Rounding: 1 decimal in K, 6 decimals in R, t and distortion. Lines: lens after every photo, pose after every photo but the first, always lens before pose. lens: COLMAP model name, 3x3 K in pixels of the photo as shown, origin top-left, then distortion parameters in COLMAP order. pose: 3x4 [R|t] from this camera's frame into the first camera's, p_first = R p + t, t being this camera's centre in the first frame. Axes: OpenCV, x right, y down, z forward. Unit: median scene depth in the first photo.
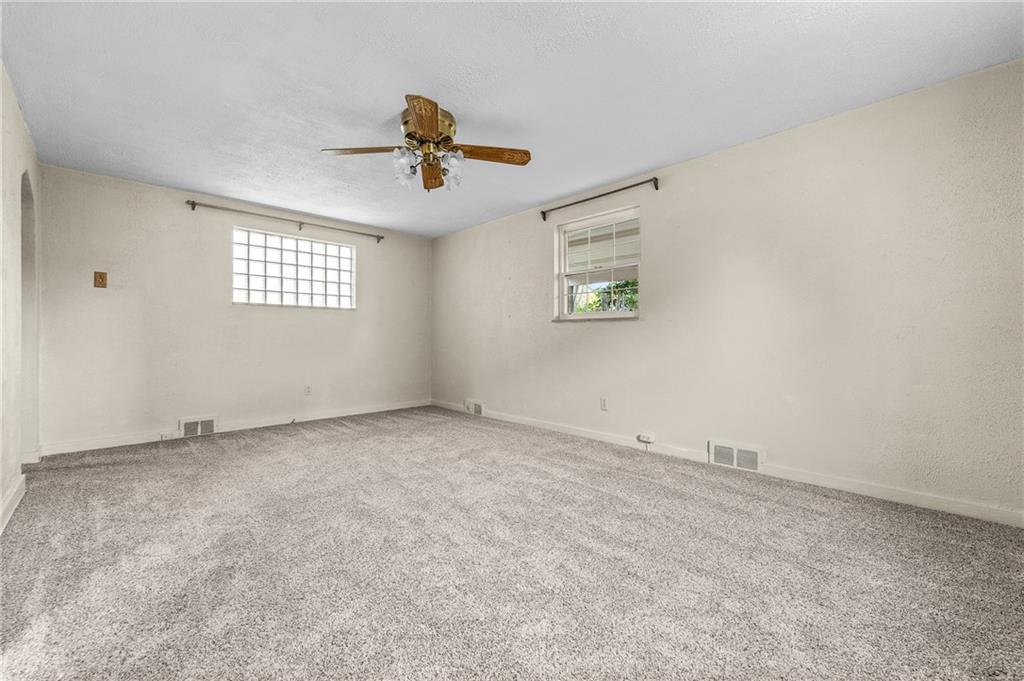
lens RADIAL K [[414.5, 0, 505.2], [0, 414.5, 340.7], [0, 0, 1]] dist [-0.000021, 0.000000]
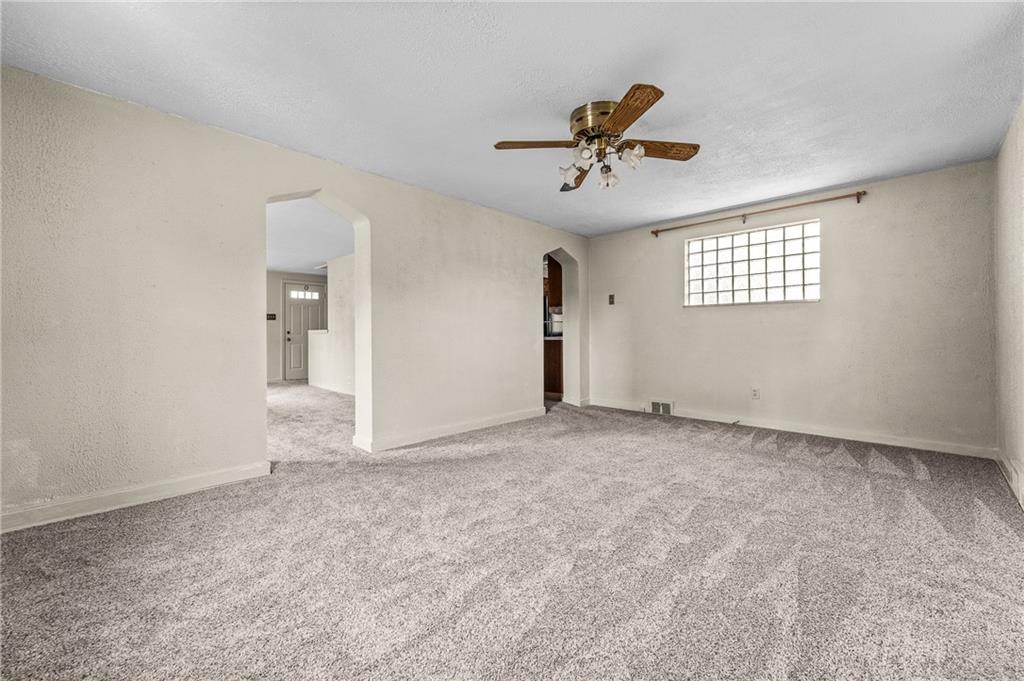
lens RADIAL K [[414.5, 0, 504.6], [0, 414.5, 337.9], [0, 0, 1]] dist [-0.000021, 0.000000]
pose [[0.016407, 0.001789, -0.999864, 0.444409], [-0.006900, 0.999975, 0.001676, -0.001756], [0.999842, 0.006871, 0.016419, 0.435499]]
